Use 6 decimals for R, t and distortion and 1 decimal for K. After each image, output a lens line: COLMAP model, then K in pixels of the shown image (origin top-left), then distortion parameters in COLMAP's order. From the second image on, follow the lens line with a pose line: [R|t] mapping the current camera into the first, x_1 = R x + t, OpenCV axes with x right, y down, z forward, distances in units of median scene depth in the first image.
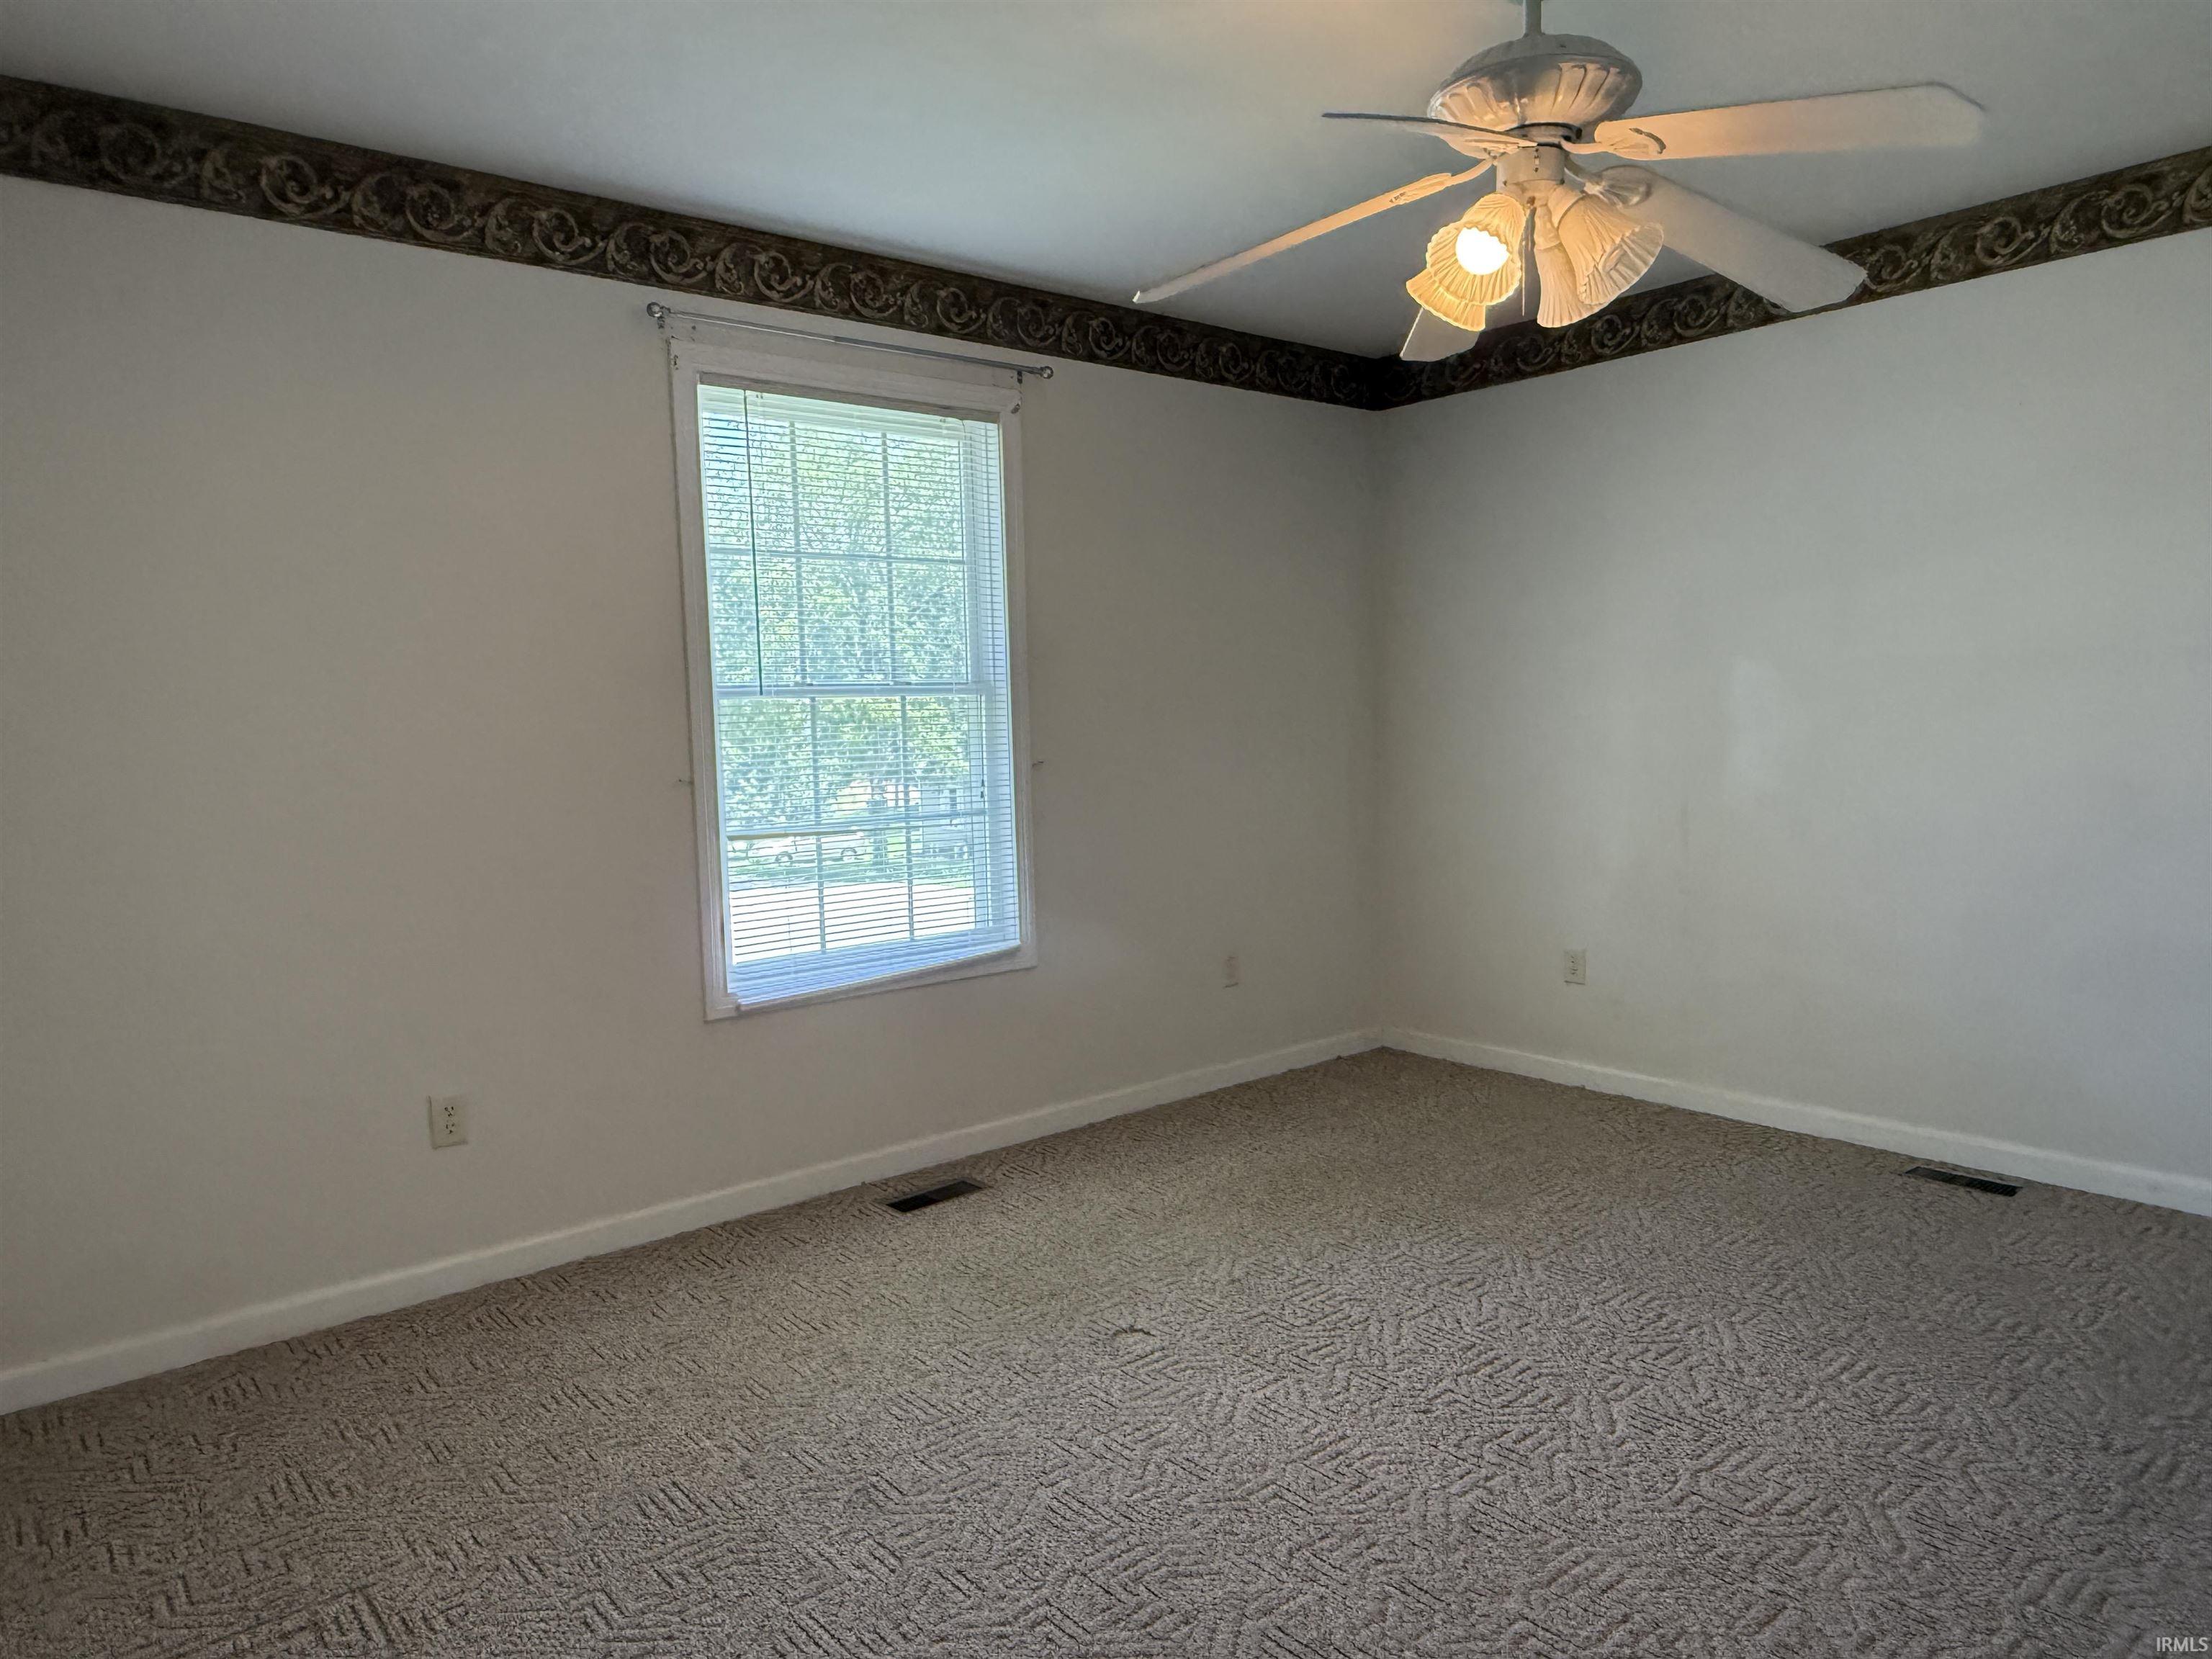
lens RADIAL K [[1414.5, 0, 1102.6], [0, 1414.5, 833.9], [0, 0, 1]] dist [0.008859, -0.000171]
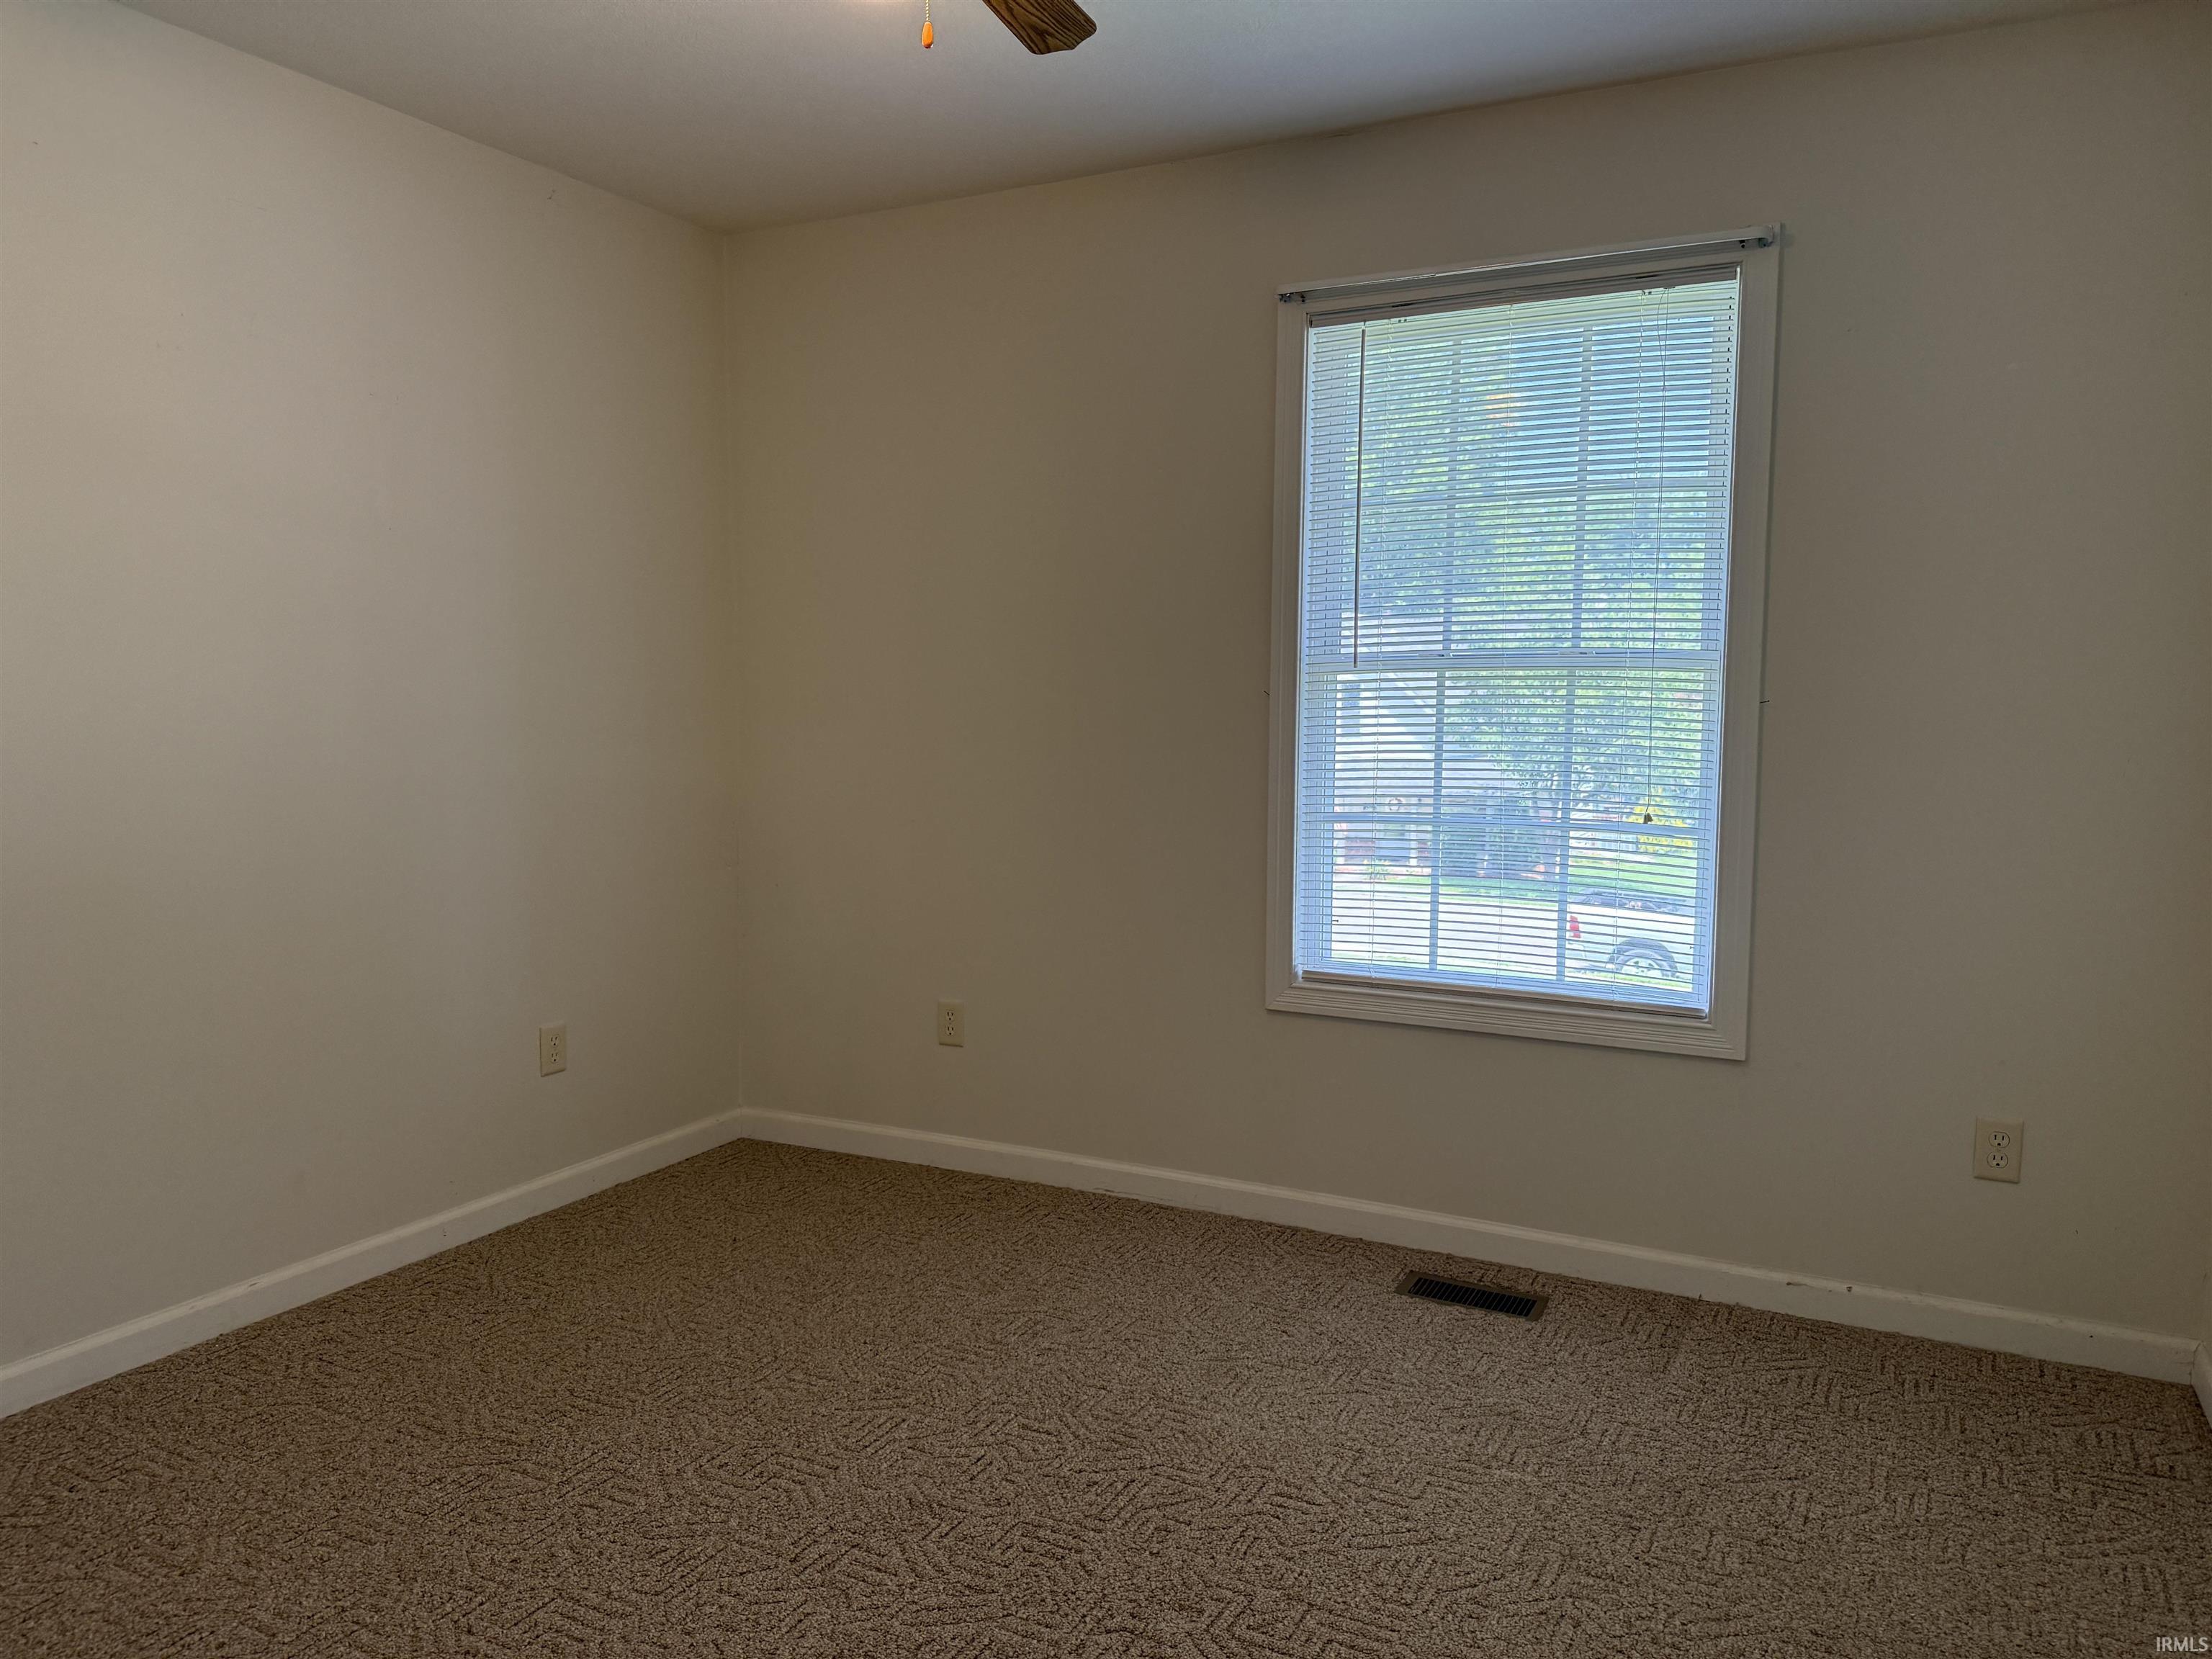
lens RADIAL K [[1566.0, 0, 1114.4], [0, 1566.0, 809.3], [0, 0, 1]] dist [0.042762, 0.000259]
pose [[0.404919, 0.104054, -0.908412, 0.632553], [-0.094498, 0.992946, 0.071615, -0.066507], [0.909456, 0.056845, 0.411896, 0.476970]]
